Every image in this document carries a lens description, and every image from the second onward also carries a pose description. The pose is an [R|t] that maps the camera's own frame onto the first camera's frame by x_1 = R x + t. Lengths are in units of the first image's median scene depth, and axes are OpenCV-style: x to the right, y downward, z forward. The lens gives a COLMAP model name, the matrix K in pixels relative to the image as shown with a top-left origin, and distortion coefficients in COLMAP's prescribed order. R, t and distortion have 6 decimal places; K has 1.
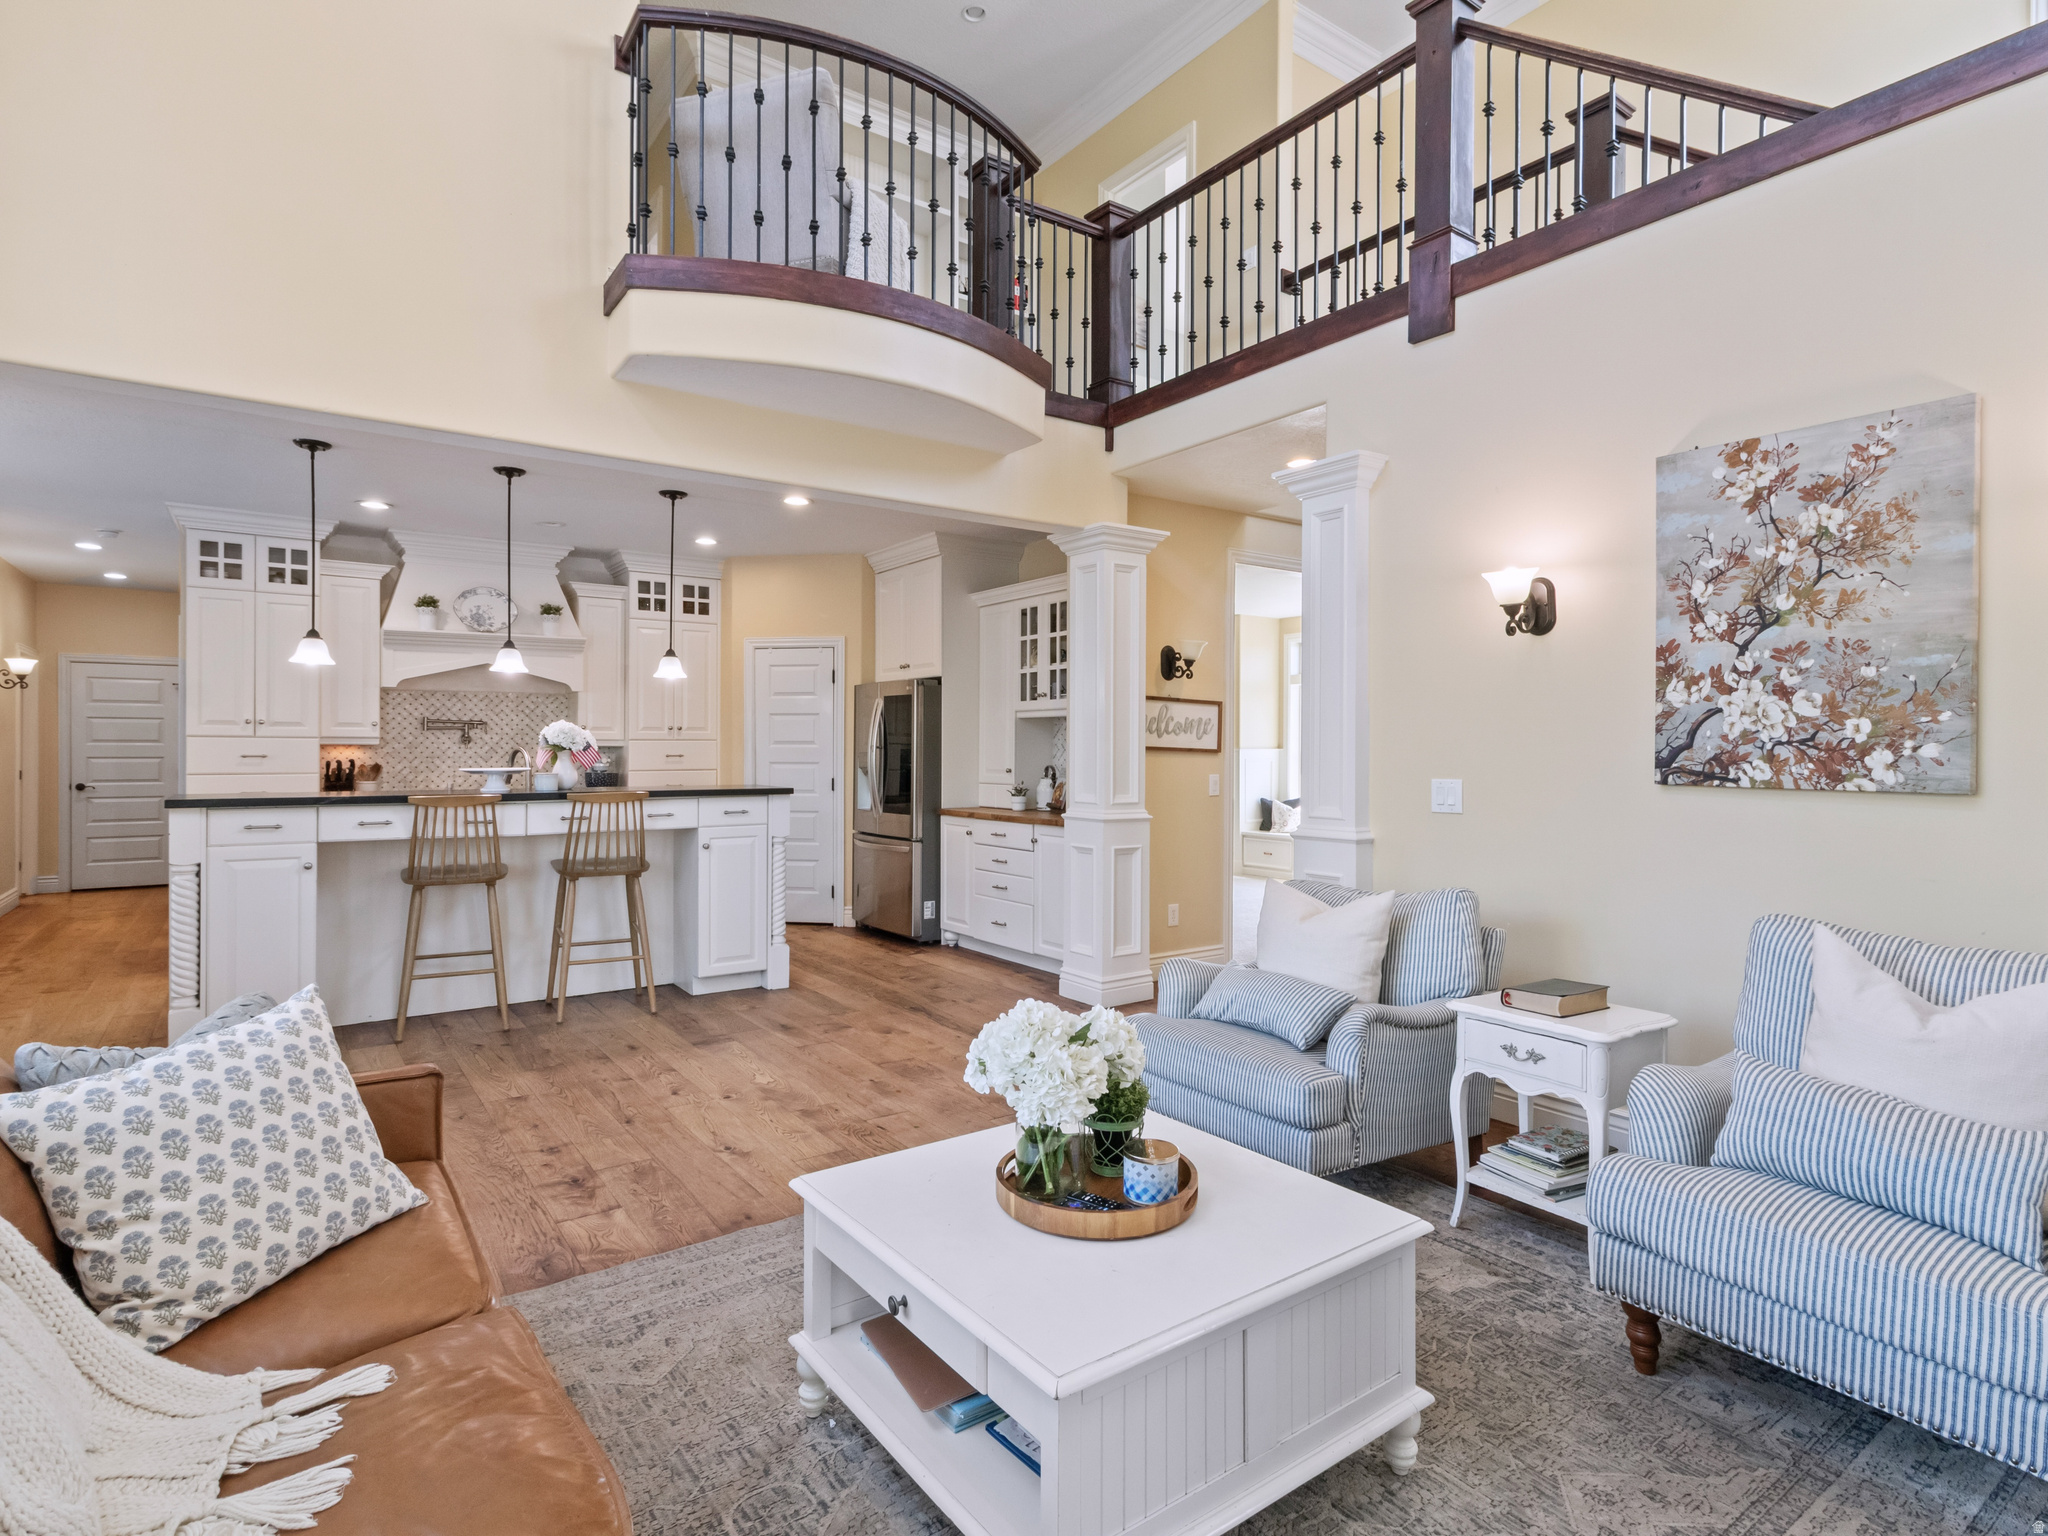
lens RADIAL K [[1082.9, 0, 1026.1], [0, 1082.9, 761.3], [0, 0, 1]] dist [0.001740, 0.000564]
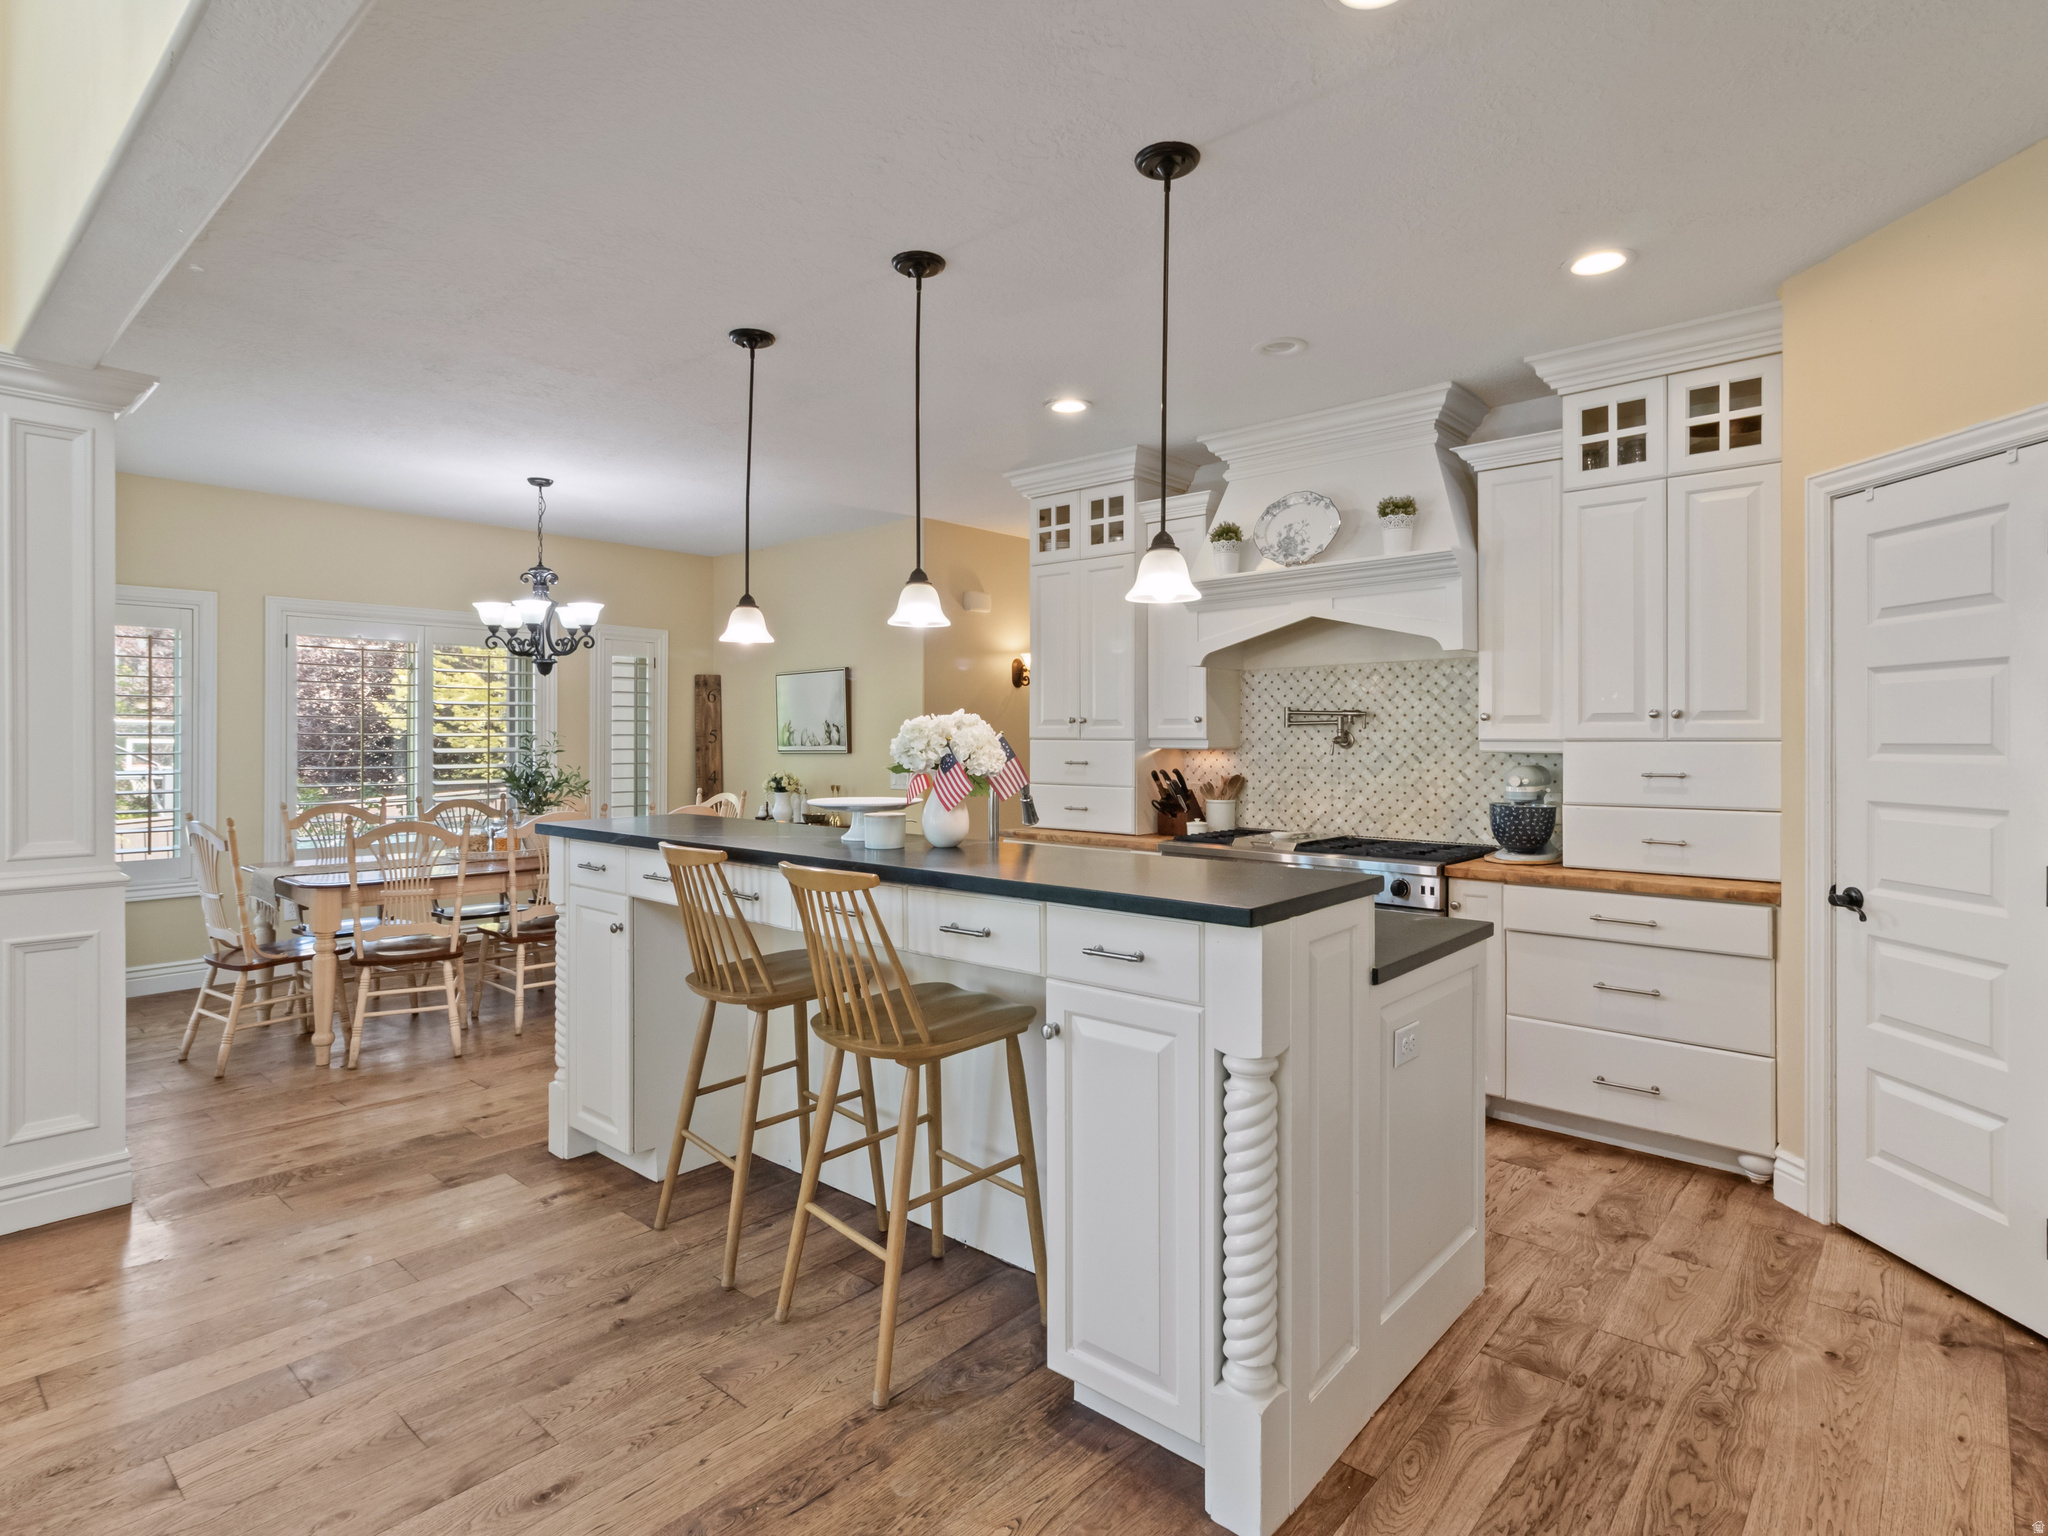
lens RADIAL K [[1082.9, 0, 1002.4], [0, 1082.9, 735.4], [0, 0, 1]] dist [0.001740, 0.000564]
pose [[0.223813, -0.004152, -0.974623, 0.055872], [-0.009560, 0.999933, -0.006456, -0.017336], [0.974585, 0.010762, 0.223758, 0.671890]]
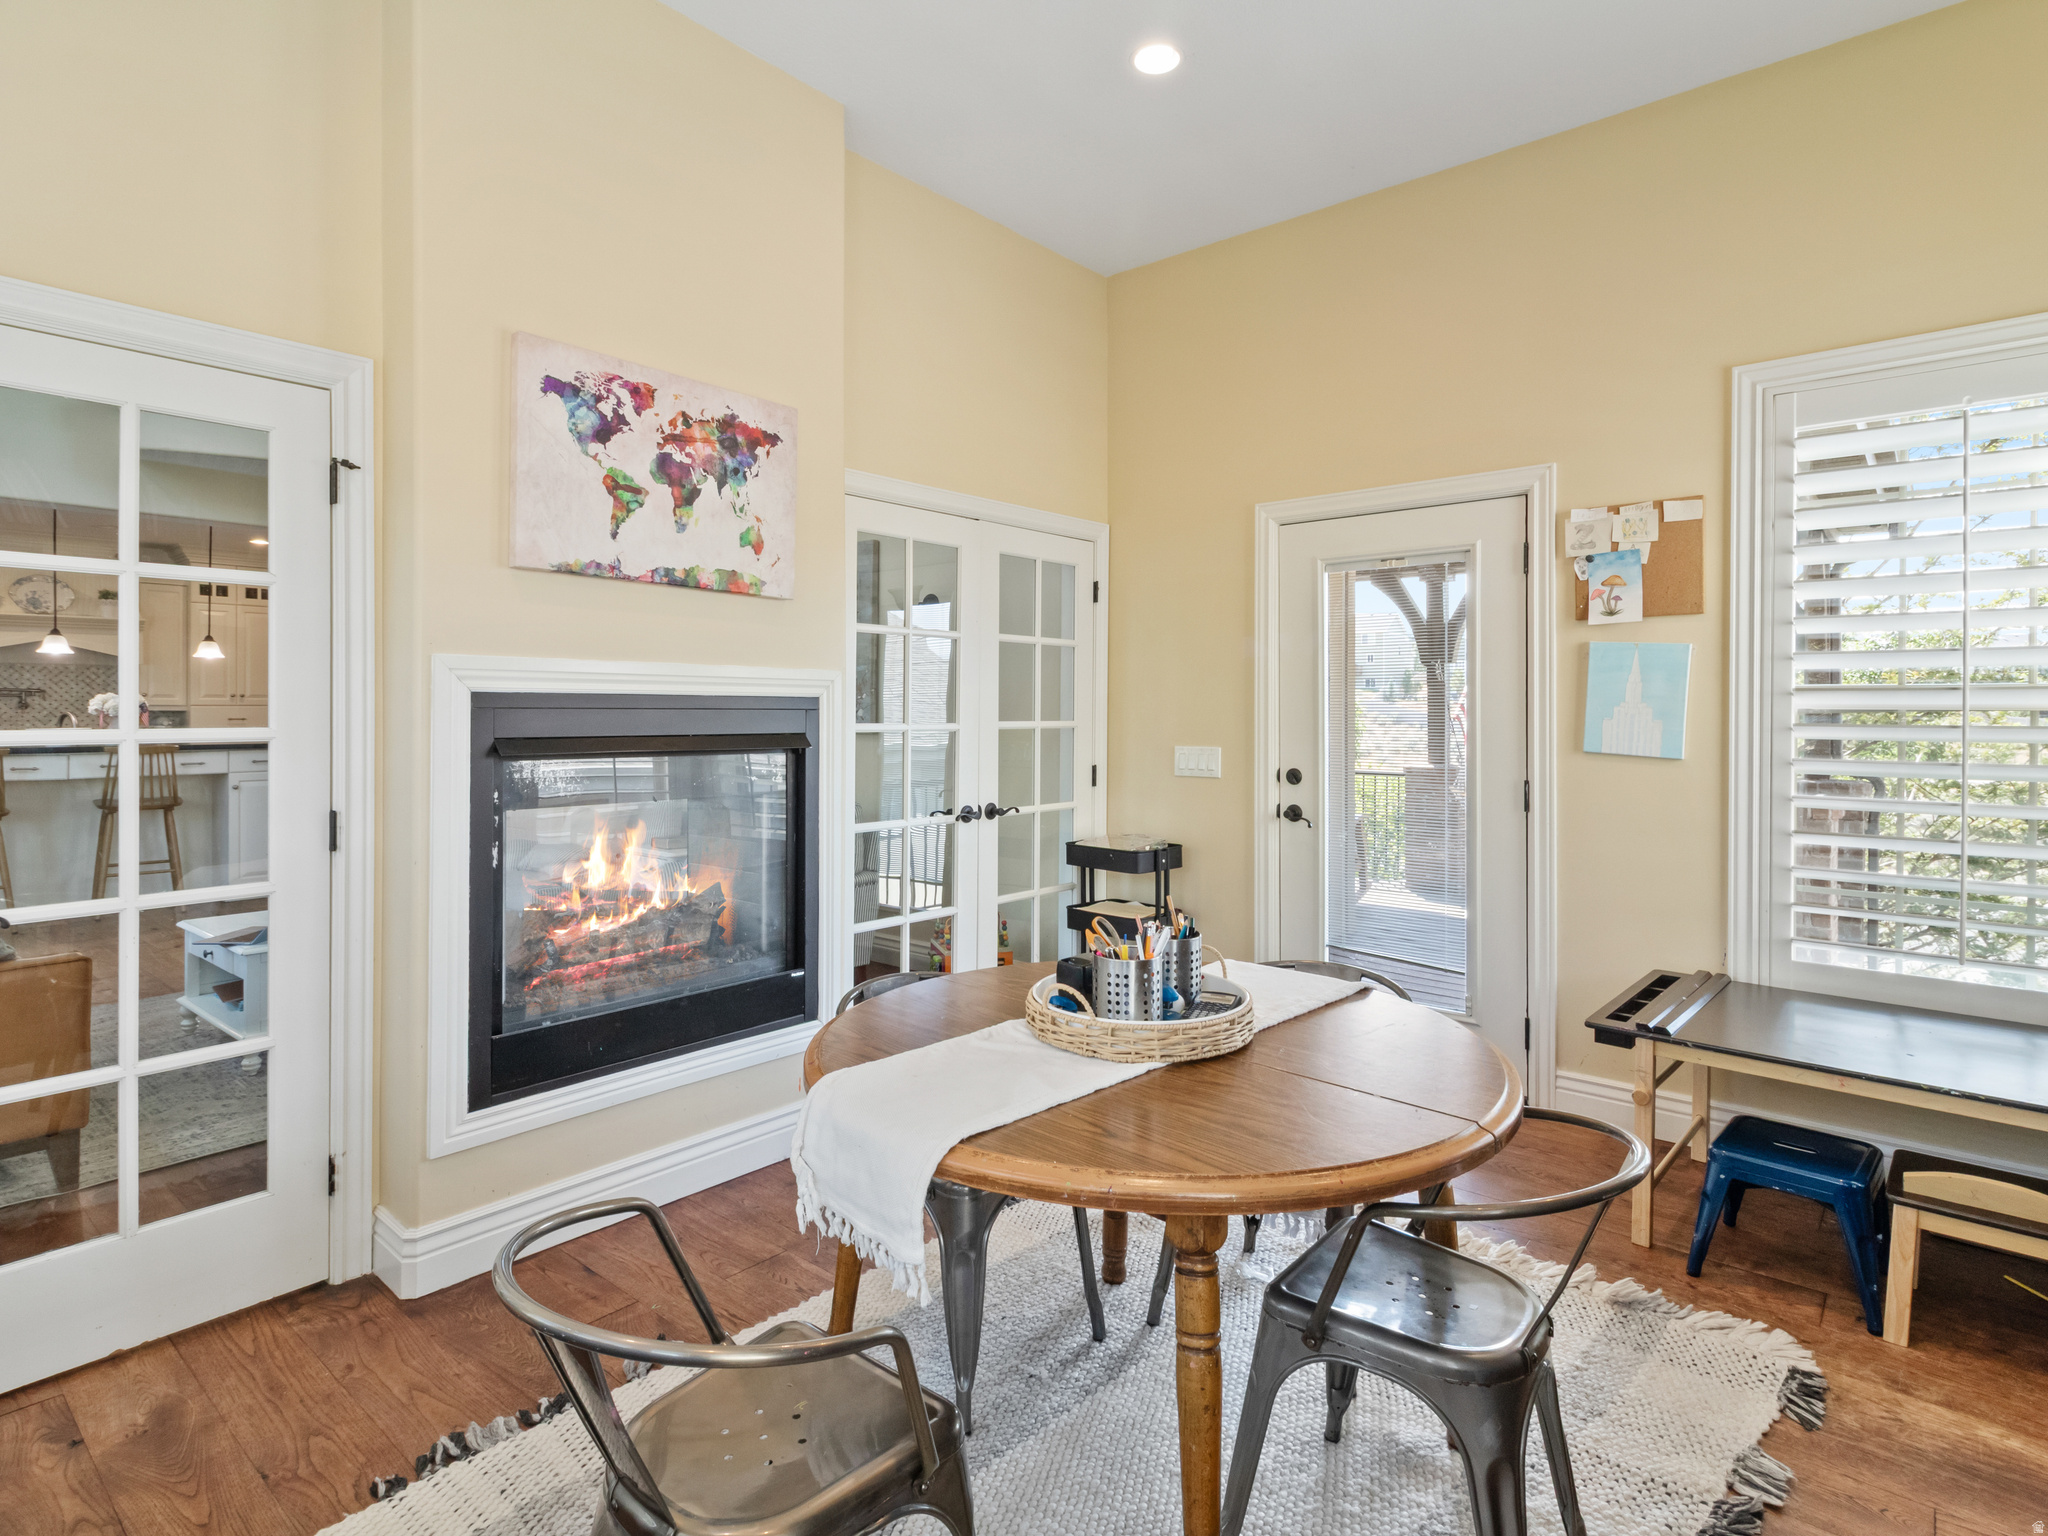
lens RADIAL K [[1082.9, 0, 1037.8], [0, 1082.9, 717.7], [0, 0, 1]] dist [0.001740, 0.000564]
pose [[0.968298, -0.005118, 0.249744, 0.246056], [0.005681, 0.999983, -0.001532, 0.001105], [-0.249732, 0.002902, 0.968311, -0.397985]]
